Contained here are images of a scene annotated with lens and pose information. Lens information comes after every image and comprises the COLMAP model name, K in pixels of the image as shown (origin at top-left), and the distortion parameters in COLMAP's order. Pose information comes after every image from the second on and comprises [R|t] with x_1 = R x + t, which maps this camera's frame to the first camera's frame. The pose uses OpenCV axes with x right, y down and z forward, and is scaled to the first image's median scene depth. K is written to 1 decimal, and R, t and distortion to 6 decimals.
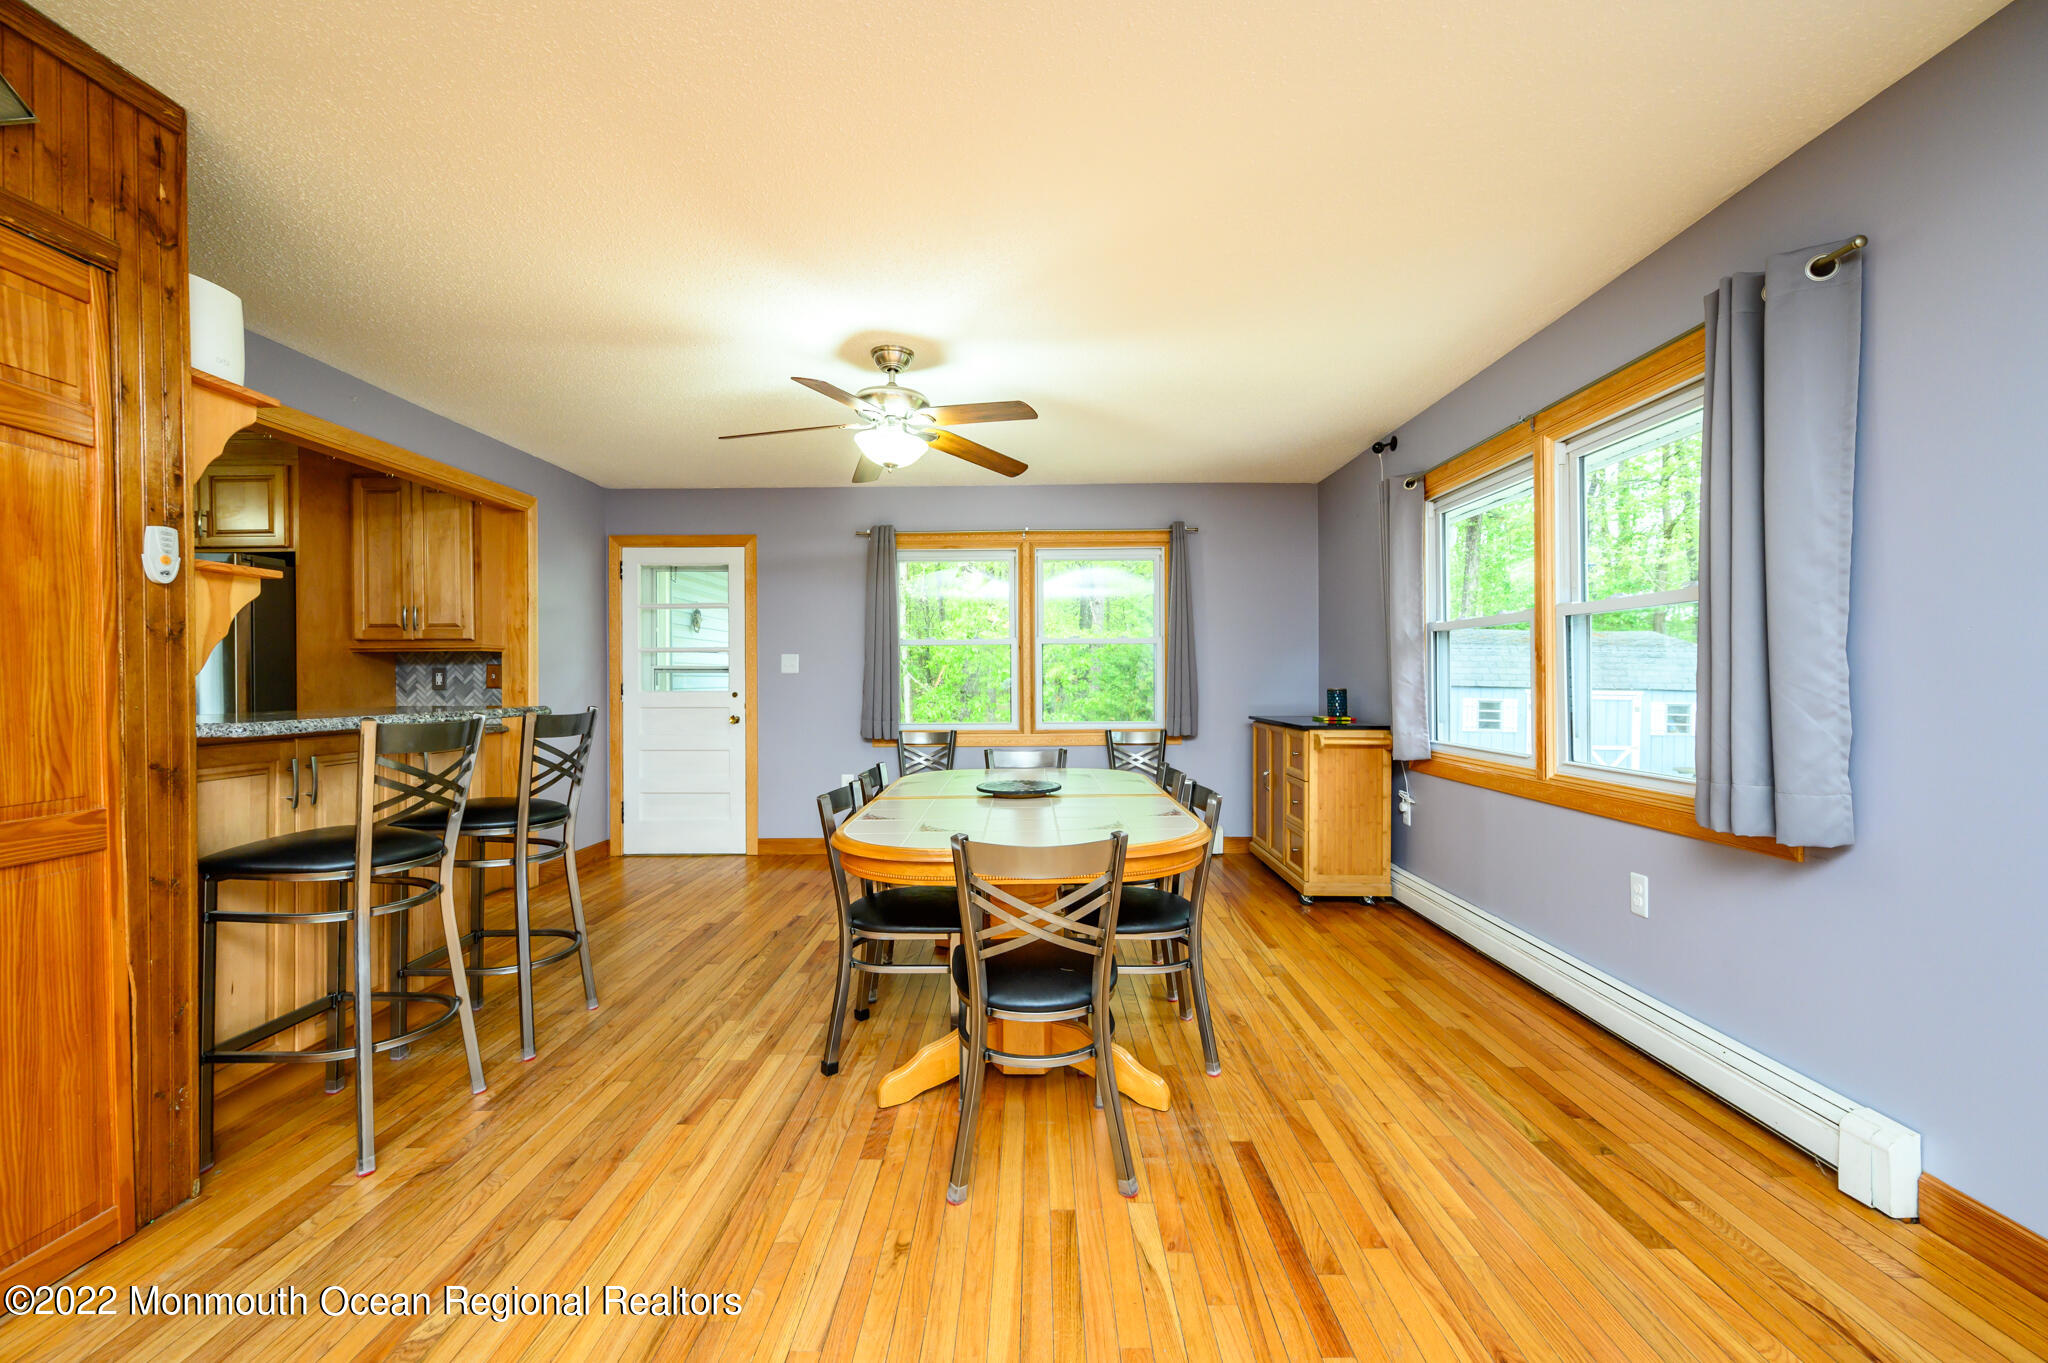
lens RADIAL K [[806.6, 0, 1021.6], [0, 806.6, 685.1], [0, 0, 1]] dist [-0.001033, -0.000106]
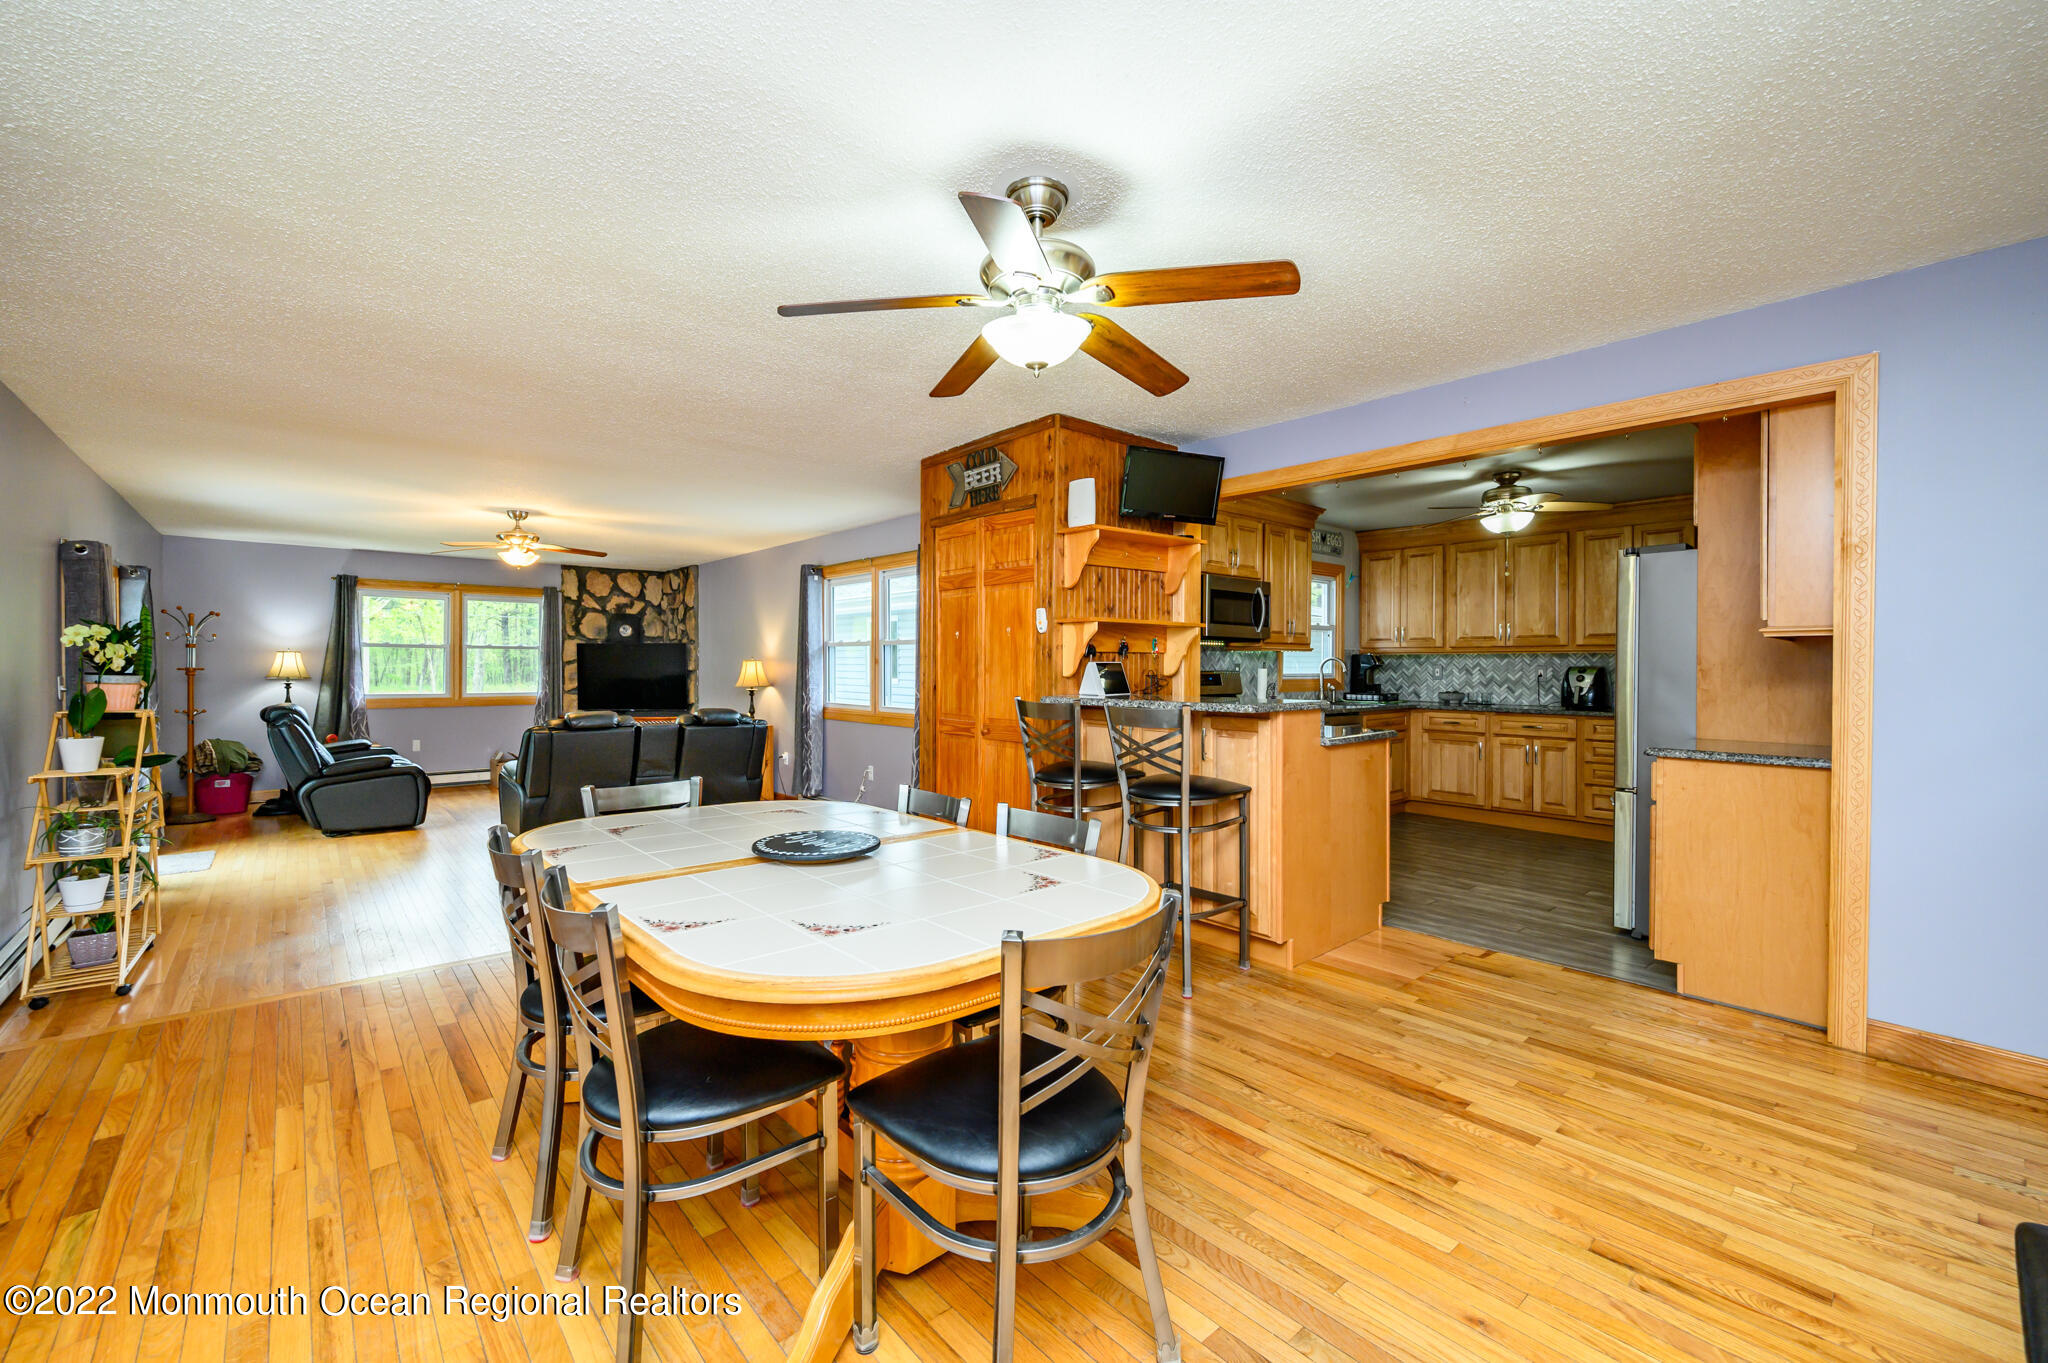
lens RADIAL K [[837.9, 0, 1016.9], [0, 837.9, 668.6], [0, 0, 1]] dist [-0.002991, -0.000300]
pose [[-0.744623, 0.002474, -0.667480, 0.489287], [-0.006004, 0.999928, 0.010404, -0.042632], [0.667458, 0.011755, -0.744555, 2.339282]]
